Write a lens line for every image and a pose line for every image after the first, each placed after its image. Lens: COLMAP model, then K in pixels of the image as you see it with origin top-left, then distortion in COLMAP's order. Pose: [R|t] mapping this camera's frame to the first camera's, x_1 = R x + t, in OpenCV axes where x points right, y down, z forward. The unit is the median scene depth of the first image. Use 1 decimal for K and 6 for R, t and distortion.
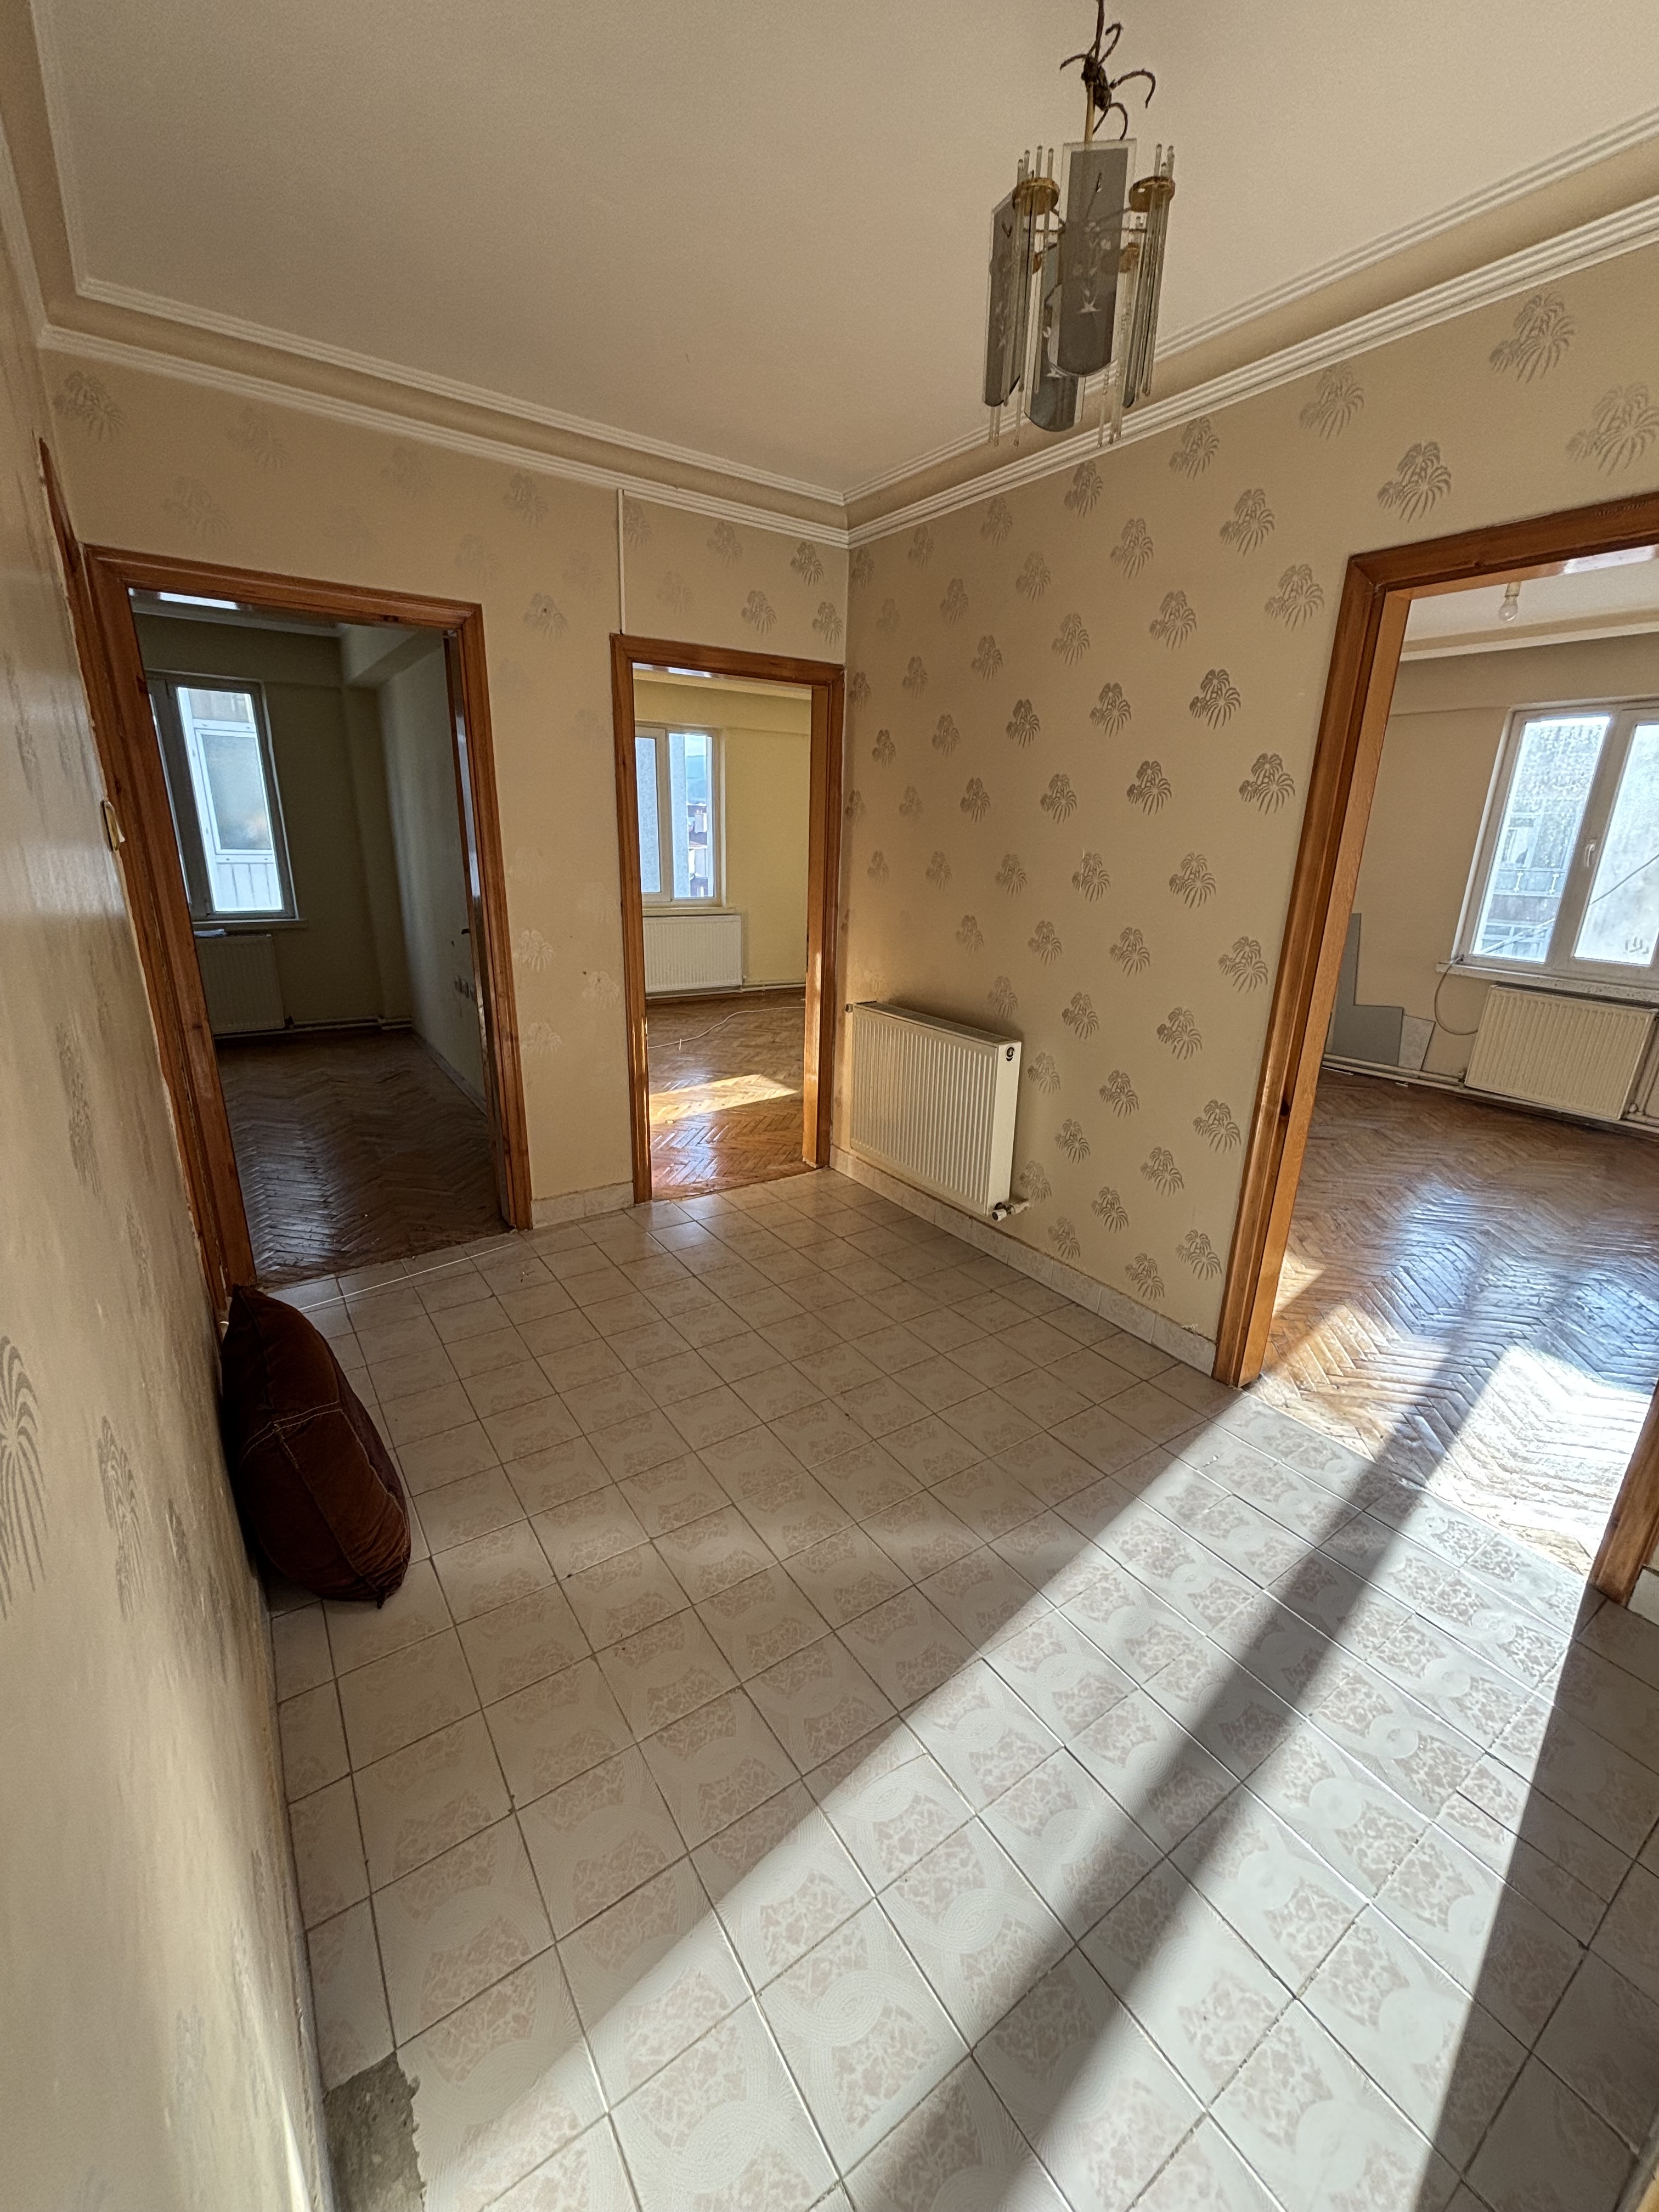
lens RADIAL K [[899.9, 0, 829.5], [0, 899.9, 1106.0], [0, 0, 1]] dist [-0.002997, -0.000196]
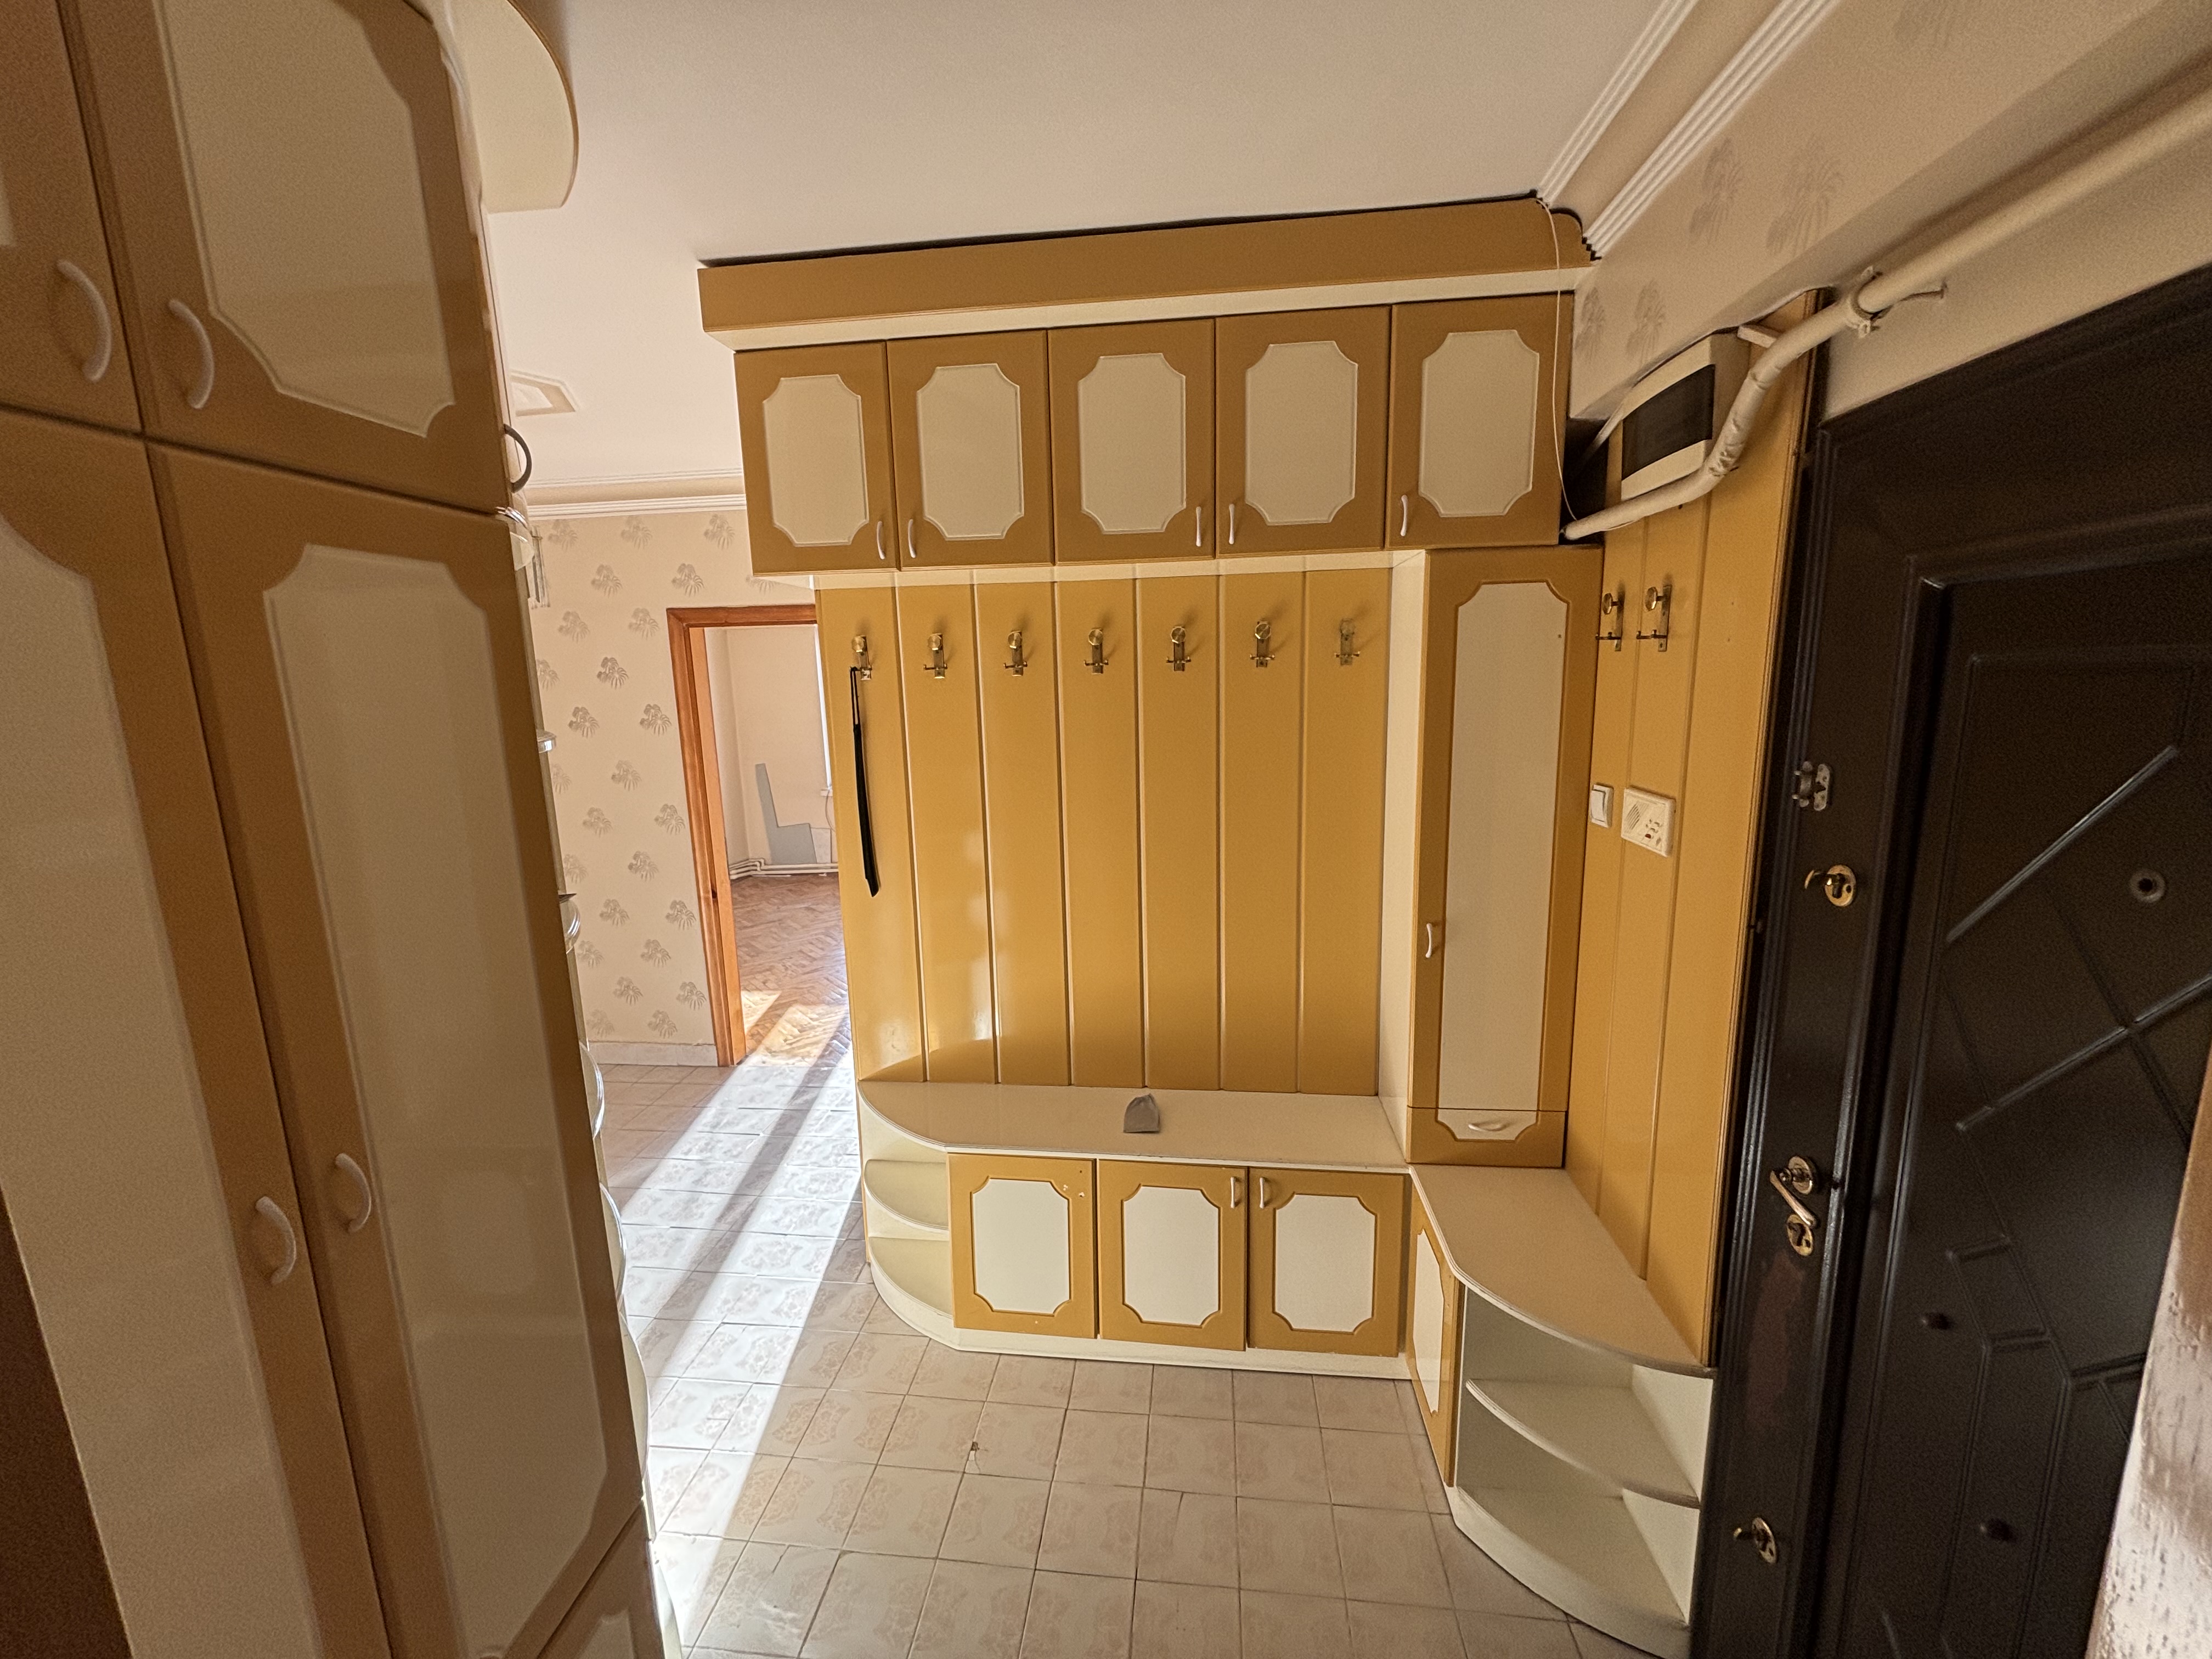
lens RADIAL K [[899.9, 0, 1106.0], [0, 899.9, 829.5], [0, 0, 1]] dist [-0.002997, -0.000196]
pose [[0.655647, -0.174414, 0.734648, -0.250620], [0.266460, 0.963804, -0.008989, 0.095653], [-0.706489, 0.201648, 0.678389, -0.726668]]
